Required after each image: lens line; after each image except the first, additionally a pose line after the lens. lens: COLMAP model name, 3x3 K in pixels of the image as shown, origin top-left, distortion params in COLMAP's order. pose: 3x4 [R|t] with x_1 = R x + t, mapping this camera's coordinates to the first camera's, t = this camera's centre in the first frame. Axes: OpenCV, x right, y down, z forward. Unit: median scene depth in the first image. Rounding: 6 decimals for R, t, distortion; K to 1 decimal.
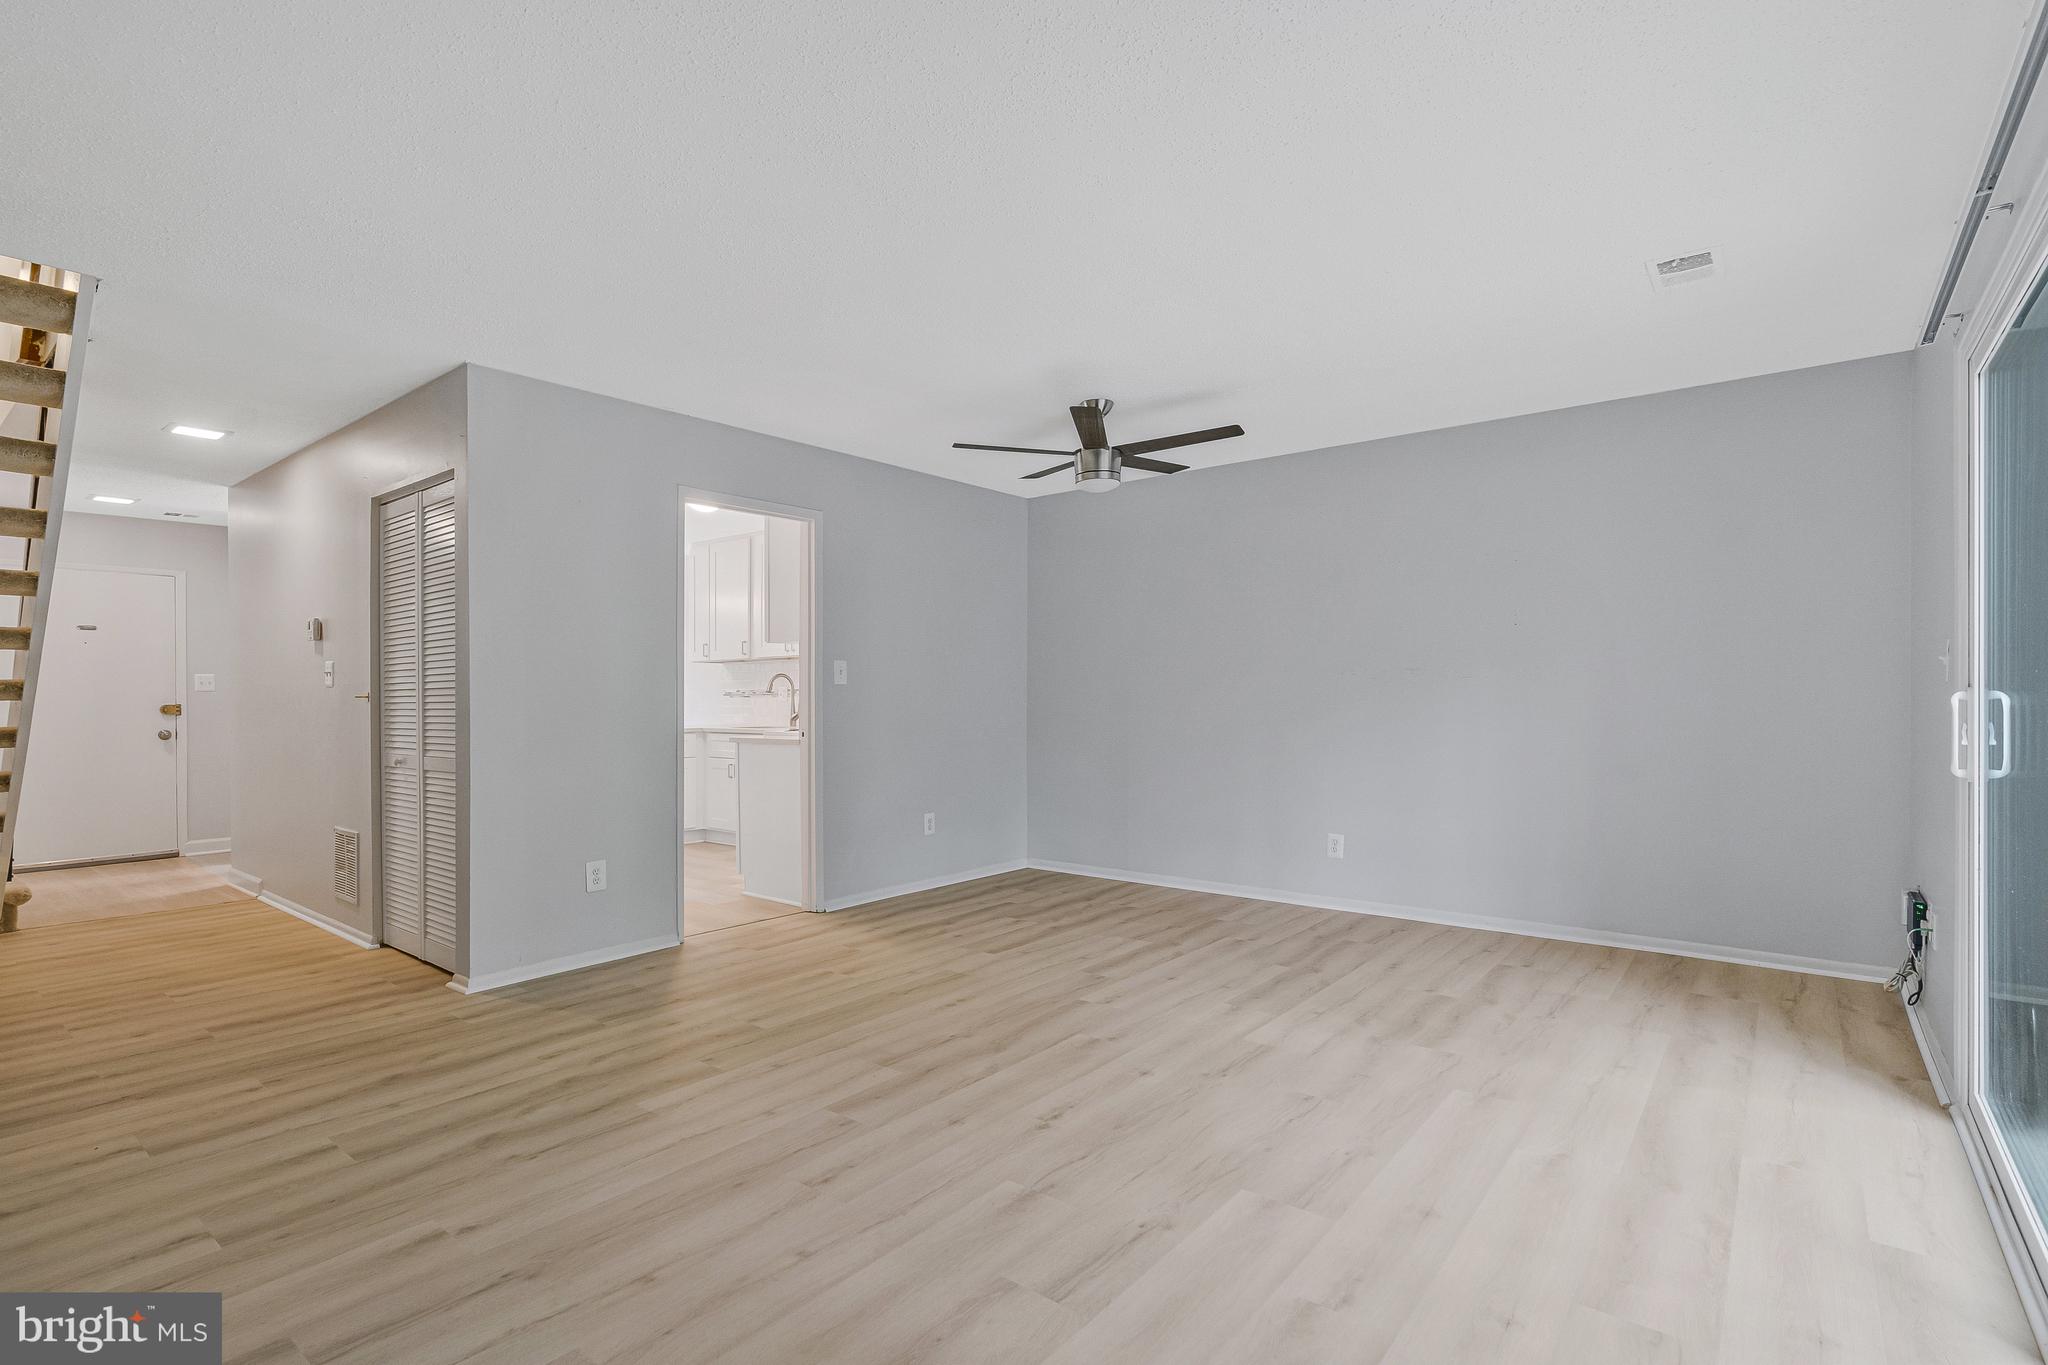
lens RADIAL K [[966.6, 0, 1014.1], [0, 966.6, 711.9], [0, 0, 1]] dist [-0.000141, 0.000726]
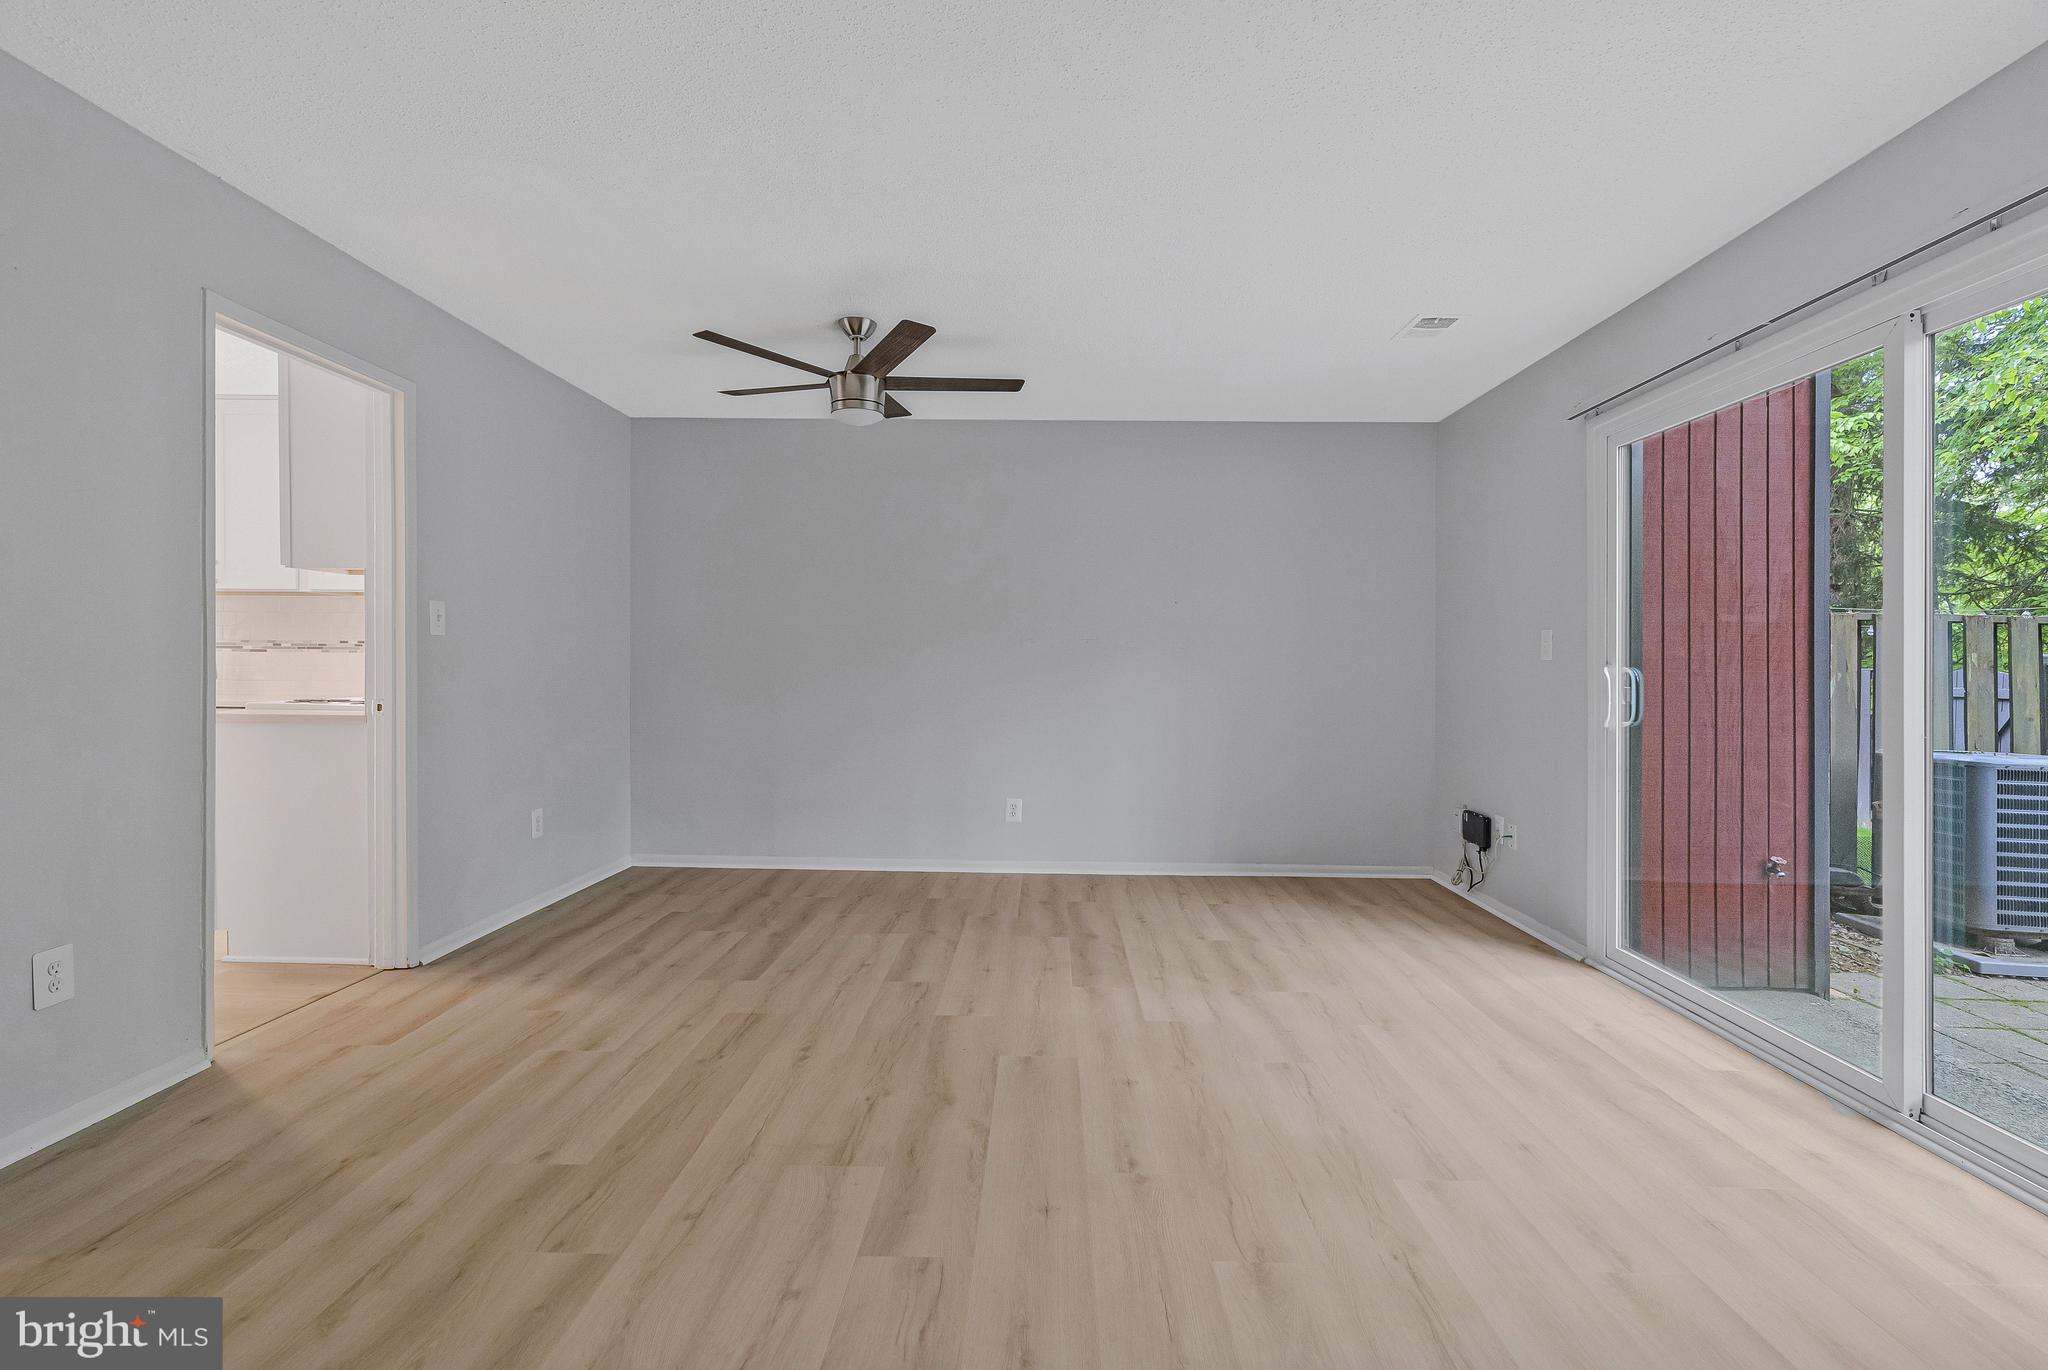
lens RADIAL K [[940.2, 0, 1023.0], [0, 940.2, 667.5], [0, 0, 1]] dist [0.001456, 0.001154]
pose [[0.790957, 0.012992, 0.611733, -0.343547], [-0.005950, 0.999891, -0.013542, 0.002220], [-0.611842, 0.007071, 0.790948, 0.266768]]
